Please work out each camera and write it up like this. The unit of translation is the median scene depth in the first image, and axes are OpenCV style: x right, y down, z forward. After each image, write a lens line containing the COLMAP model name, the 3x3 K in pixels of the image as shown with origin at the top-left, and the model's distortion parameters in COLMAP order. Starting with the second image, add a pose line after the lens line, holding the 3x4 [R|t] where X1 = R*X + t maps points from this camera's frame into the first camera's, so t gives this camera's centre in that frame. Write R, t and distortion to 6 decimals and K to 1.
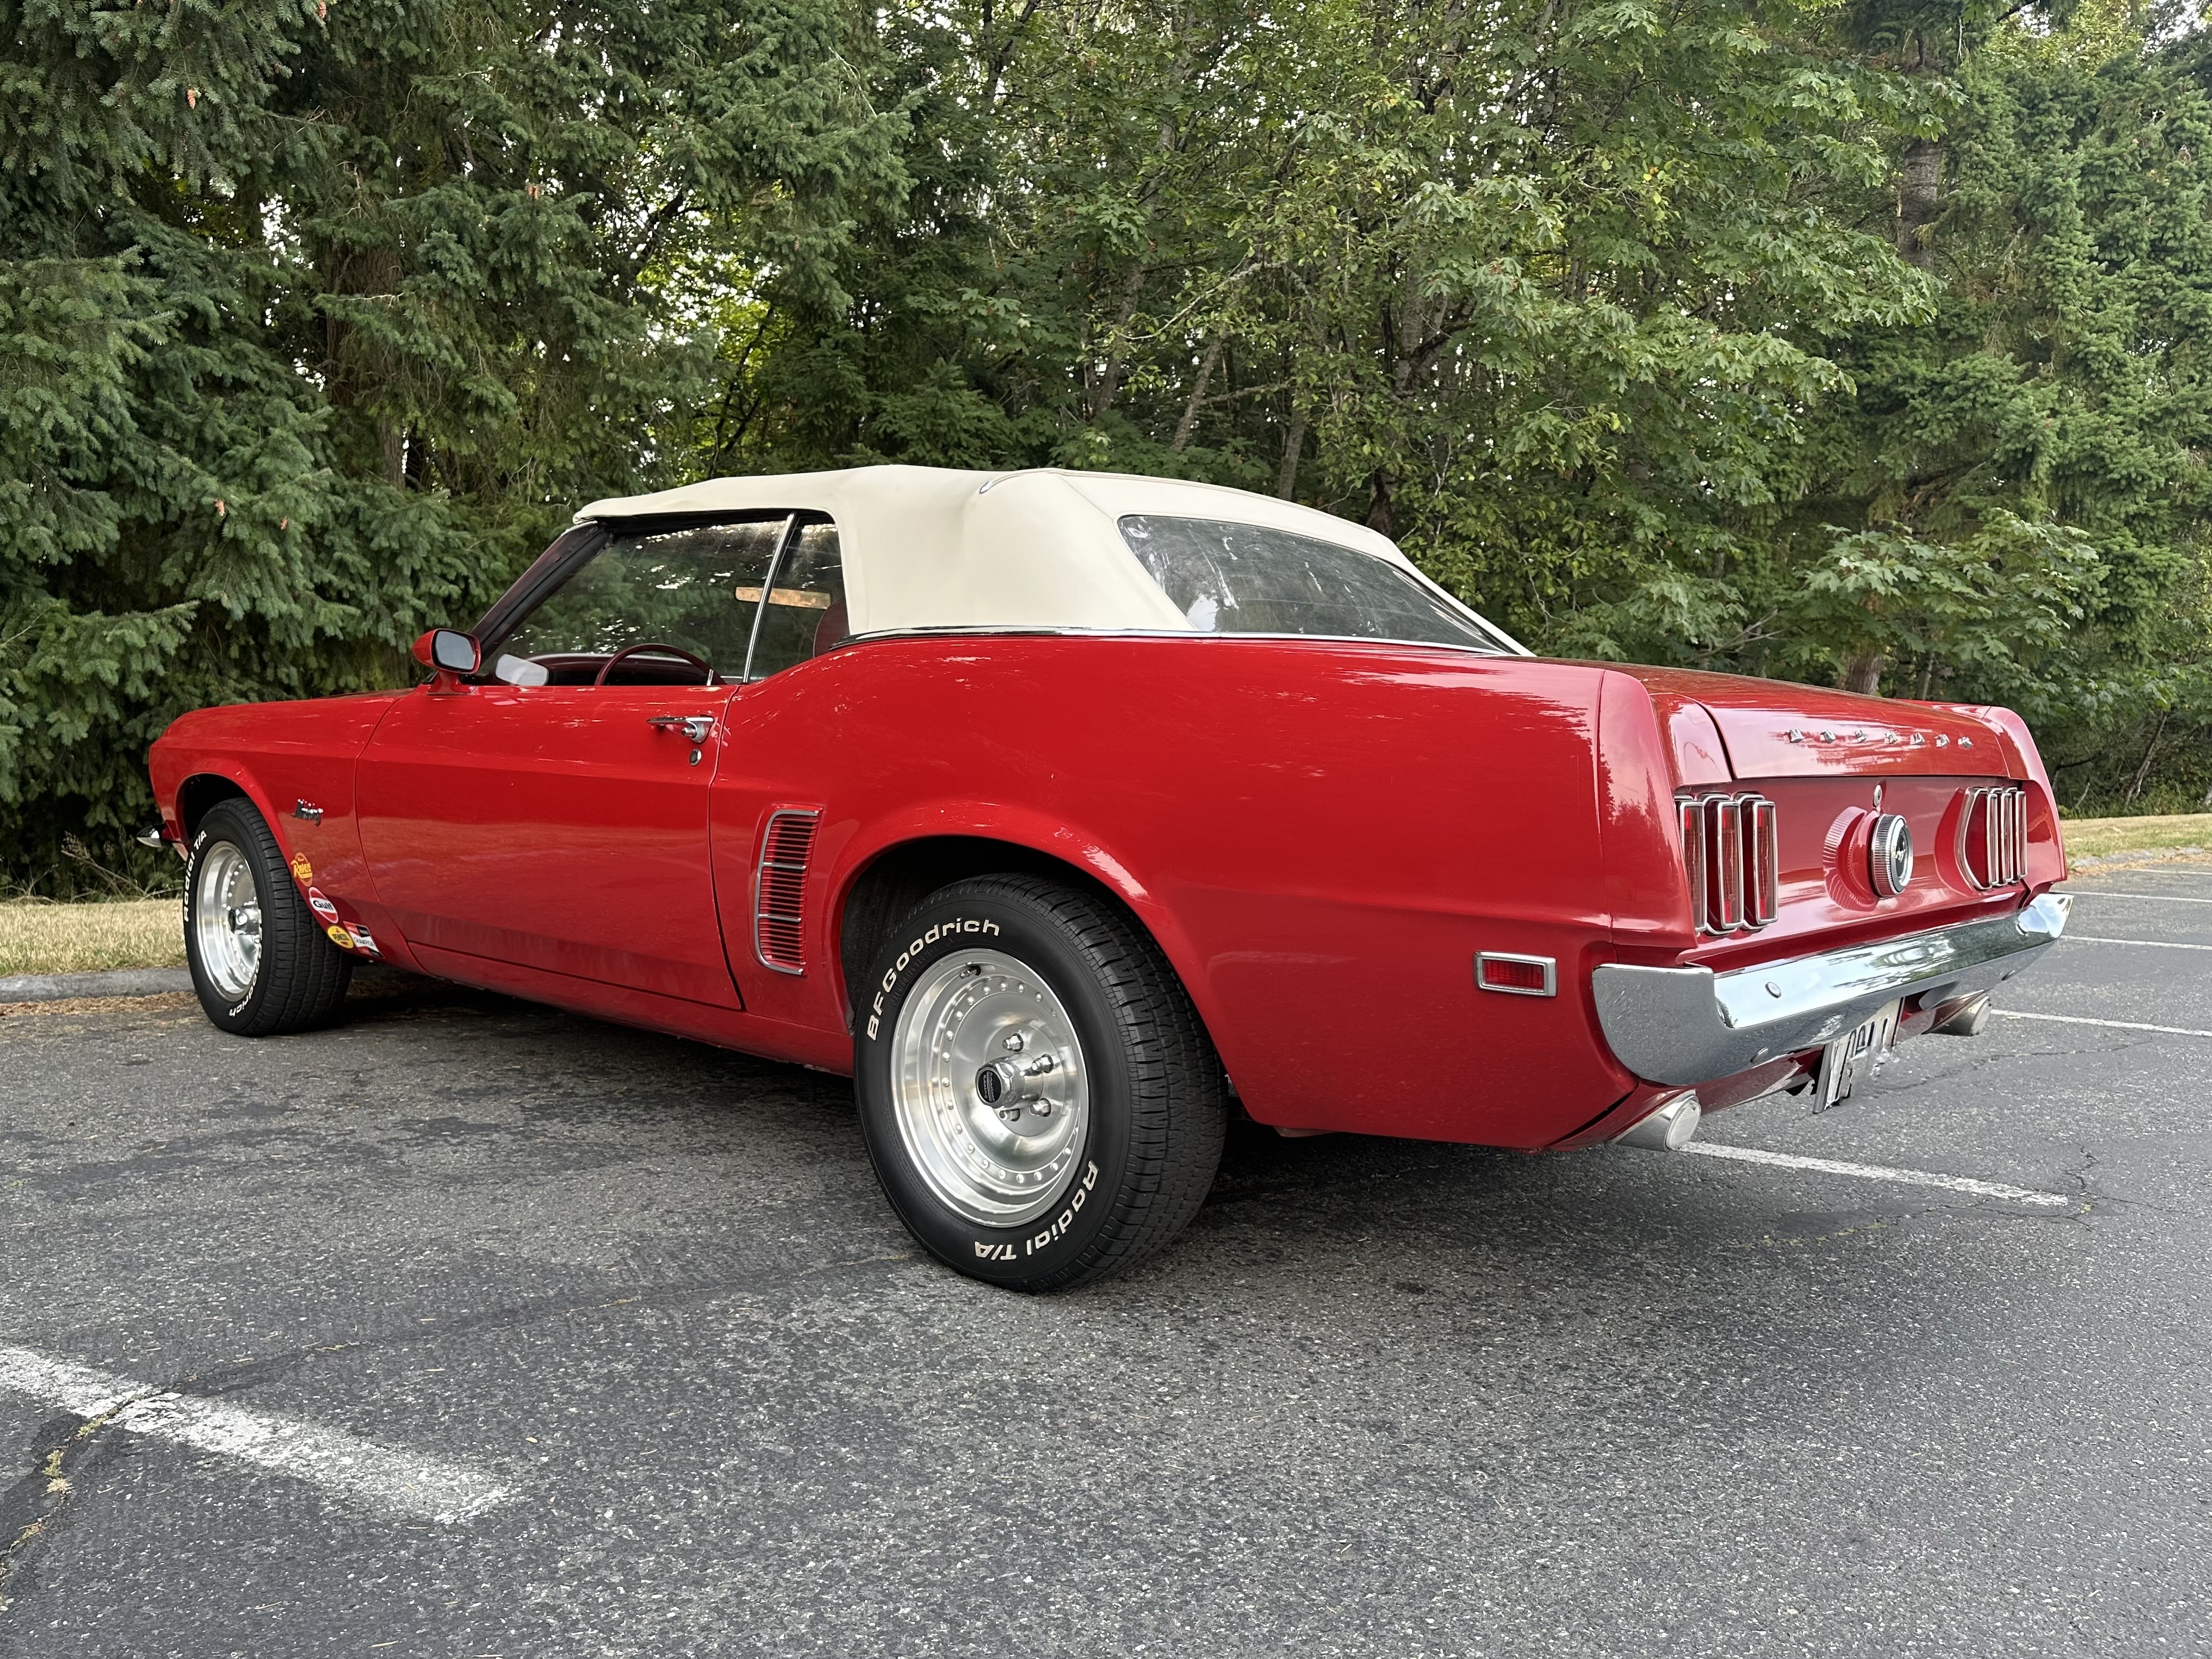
lens RADIAL K [[1648.3, 0, 1101.3], [0, 1648.3, 889.6], [0, 0, 1]] dist [-0.003059, -0.006918]
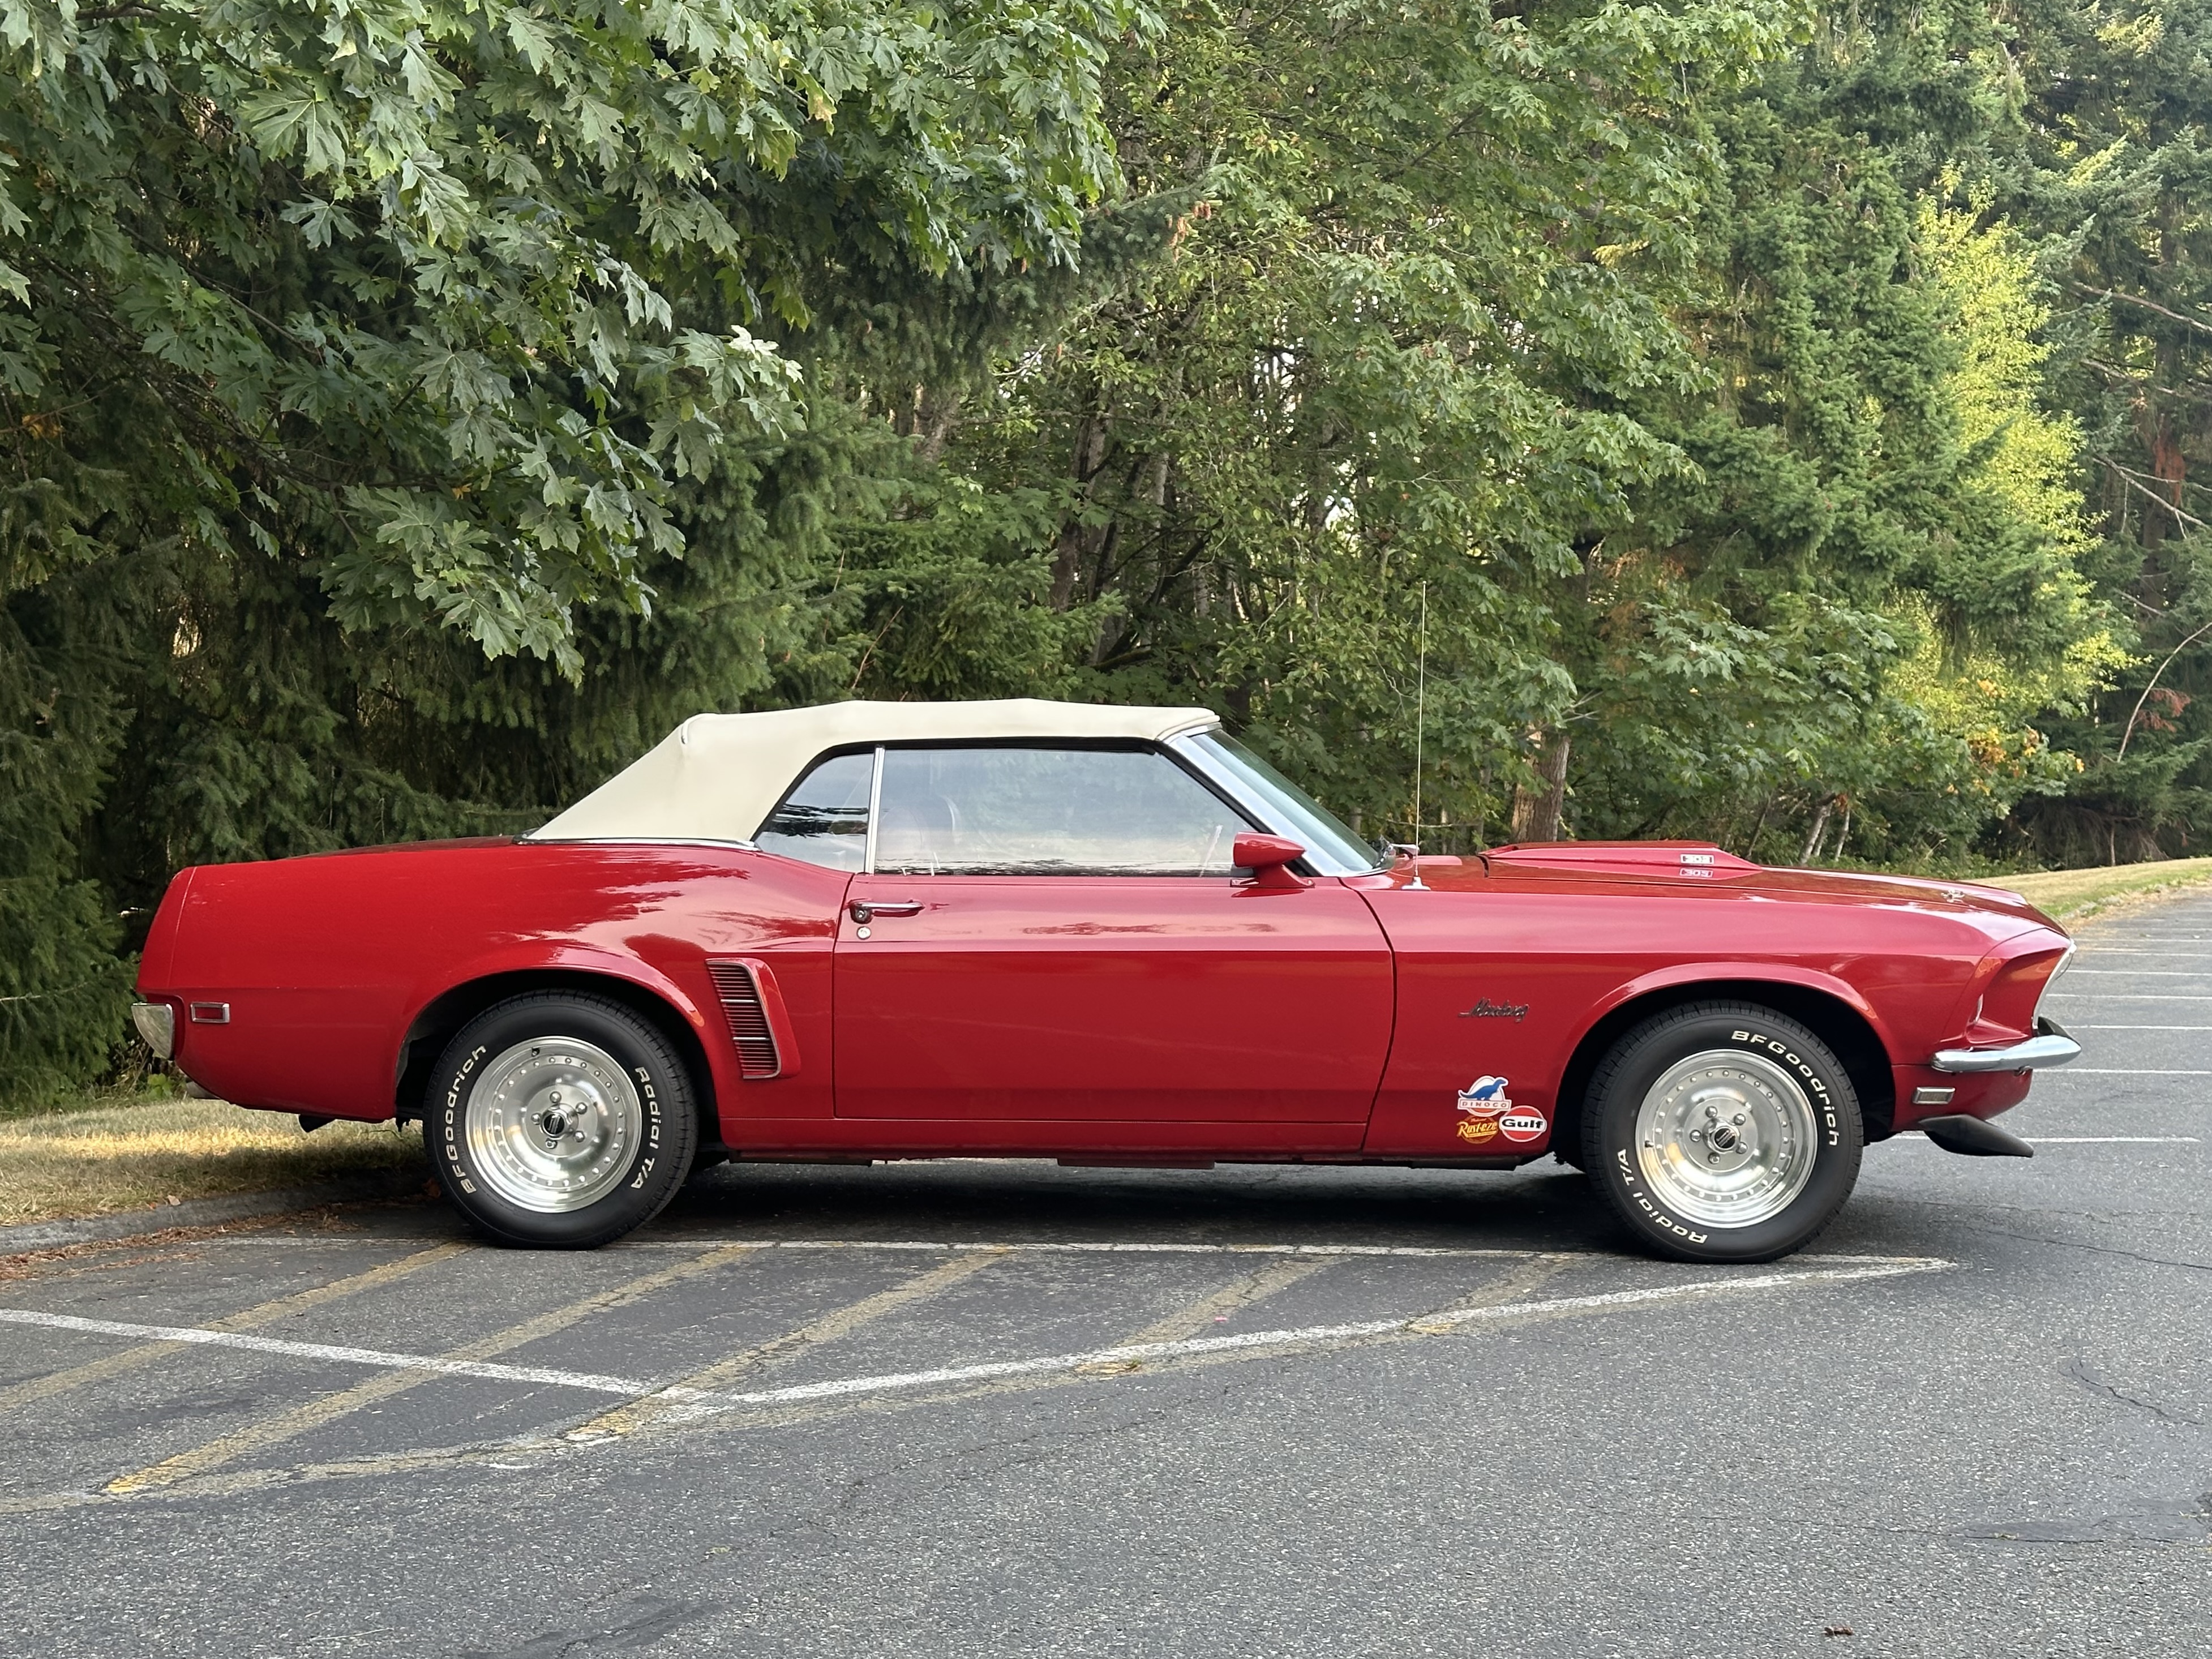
lens RADIAL K [[2975.5, 0, 1106.0], [0, 2975.5, 829.5], [0, 0, 1]] dist [0.092605, -0.021692]
pose [[0.889677, -0.017007, 0.456273, -0.574980], [0.053082, 0.996382, -0.066366, 0.008216], [-0.453494, 0.083265, 0.887361, -0.350692]]
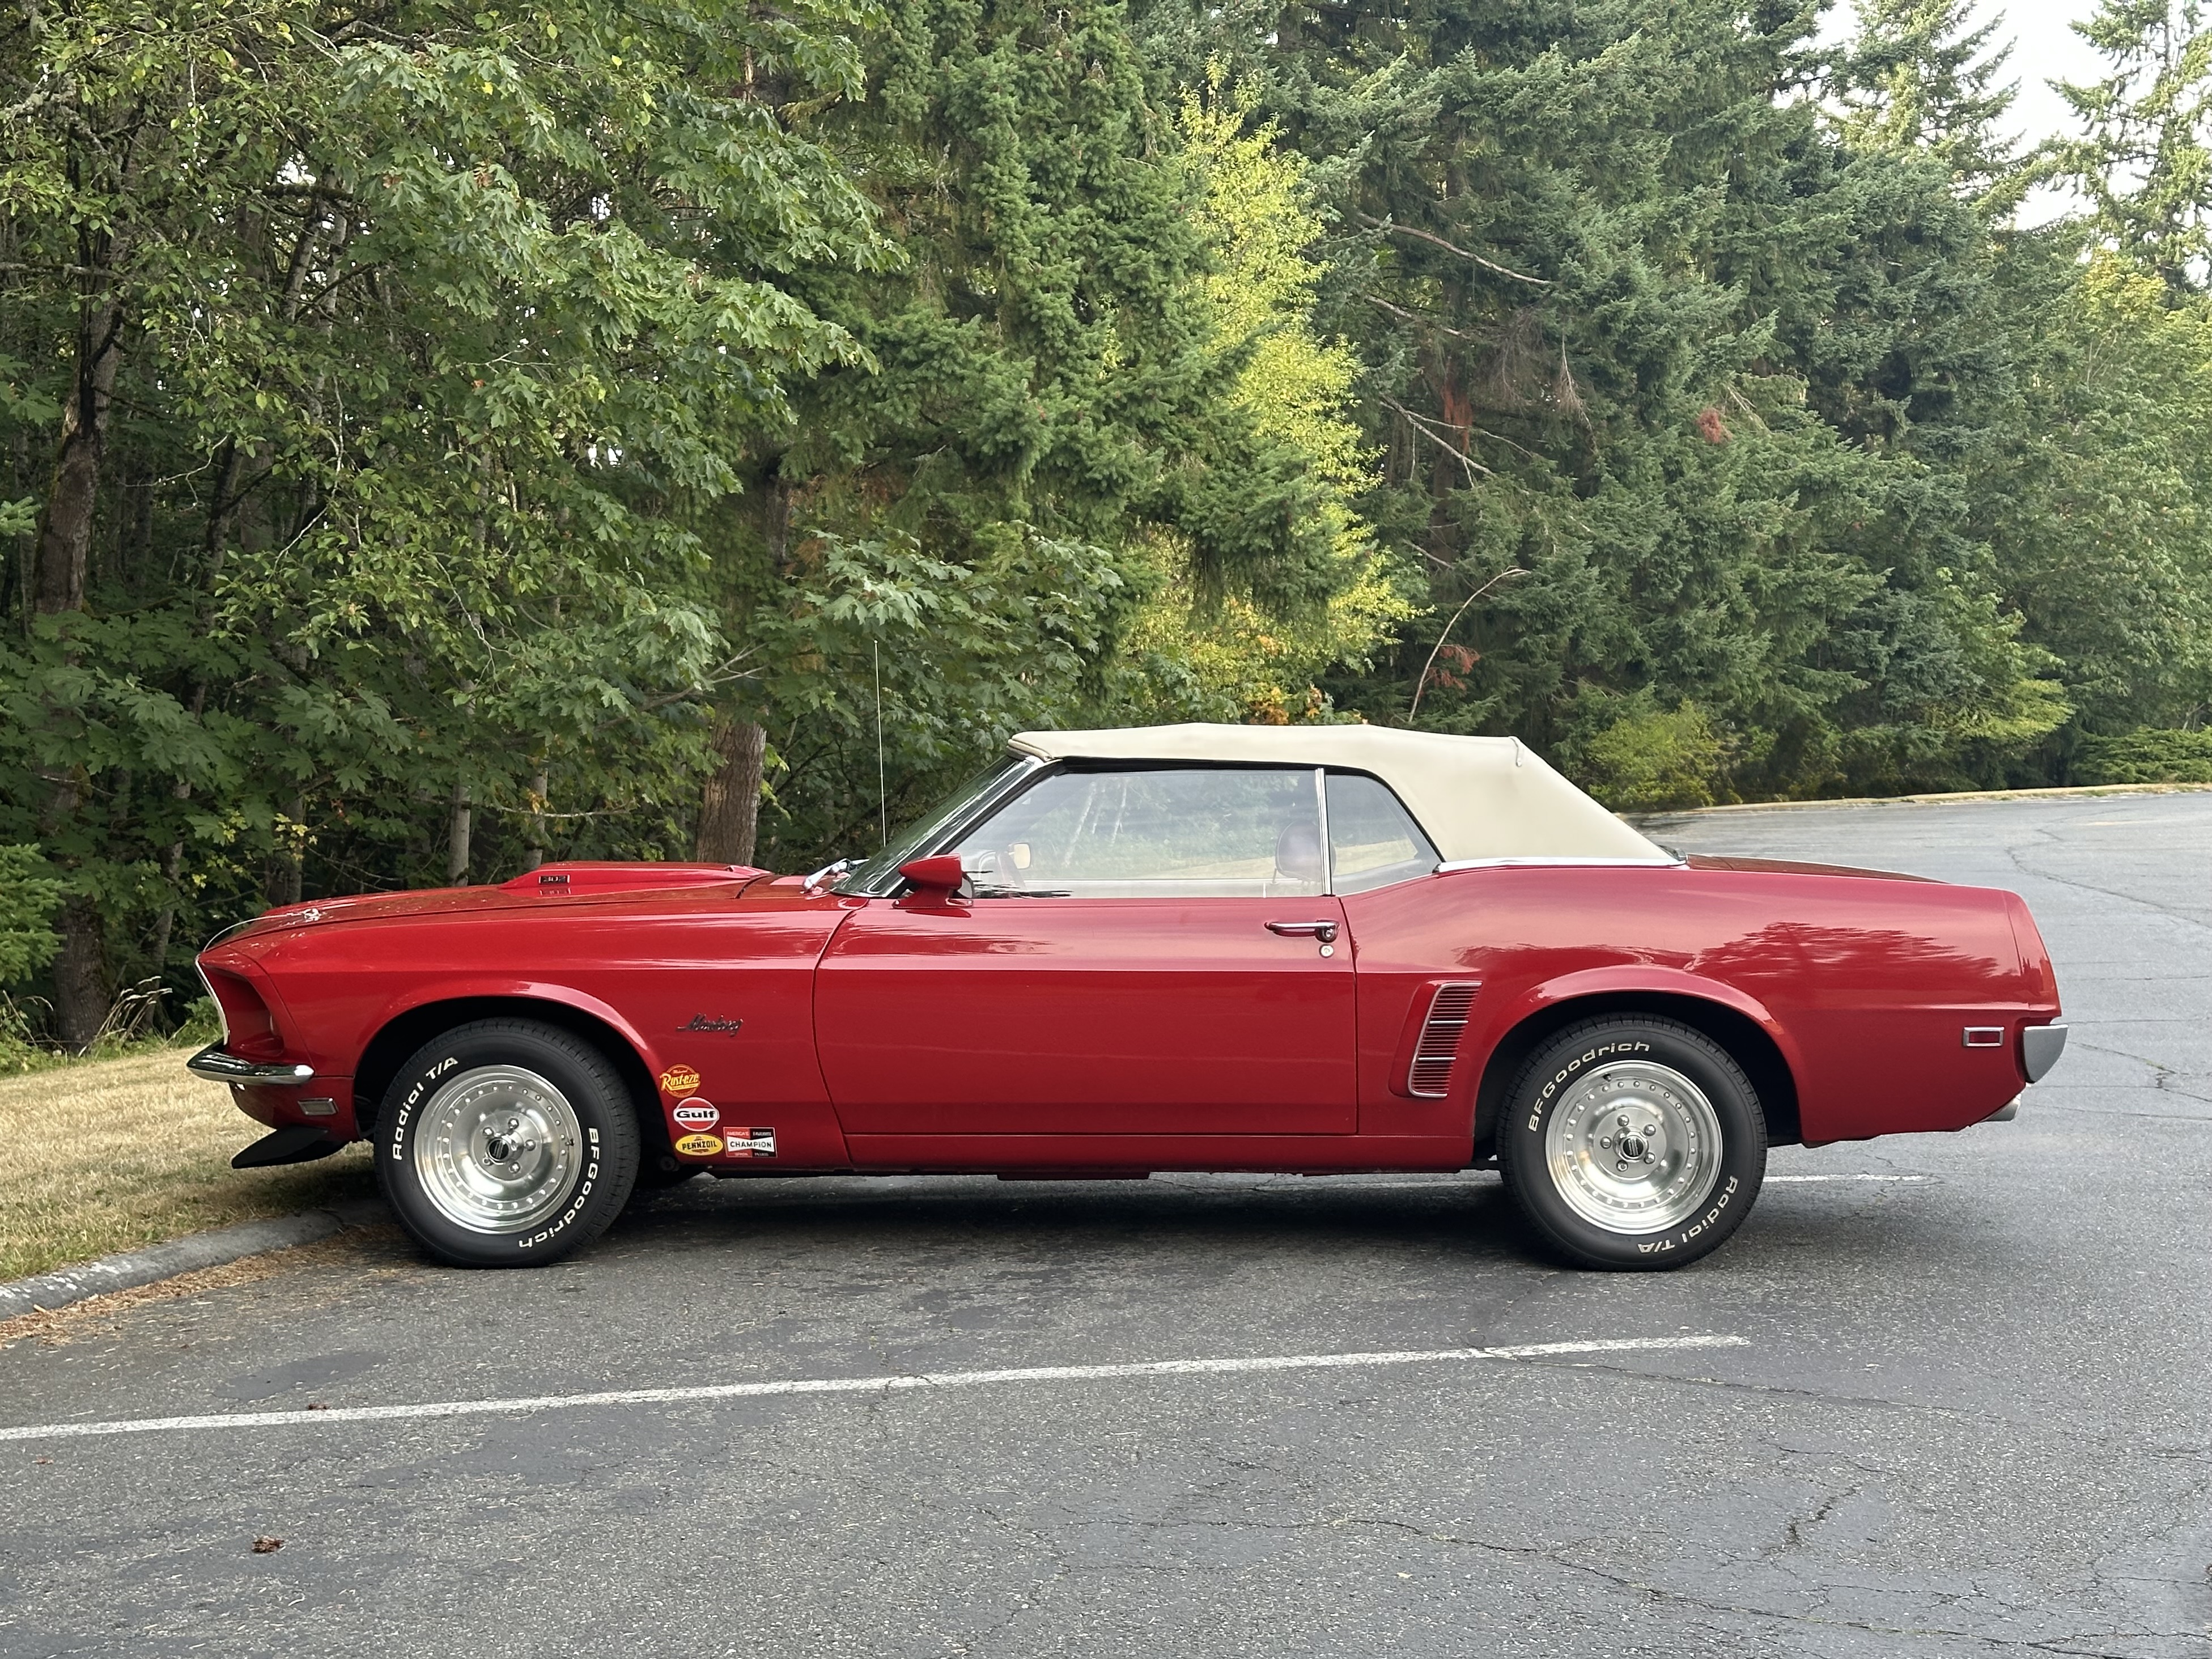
lens RADIAL K [[3027.2, 0, 1106.0], [0, 3027.2, 829.5], [0, 0, 1]] dist [0.154469, 0.010580]
pose [[0.769230, -0.037736, 0.637856, -0.322306], [0.082134, 0.995813, -0.040138, -0.015288], [-0.633671, 0.083265, 0.769109, -0.135047]]
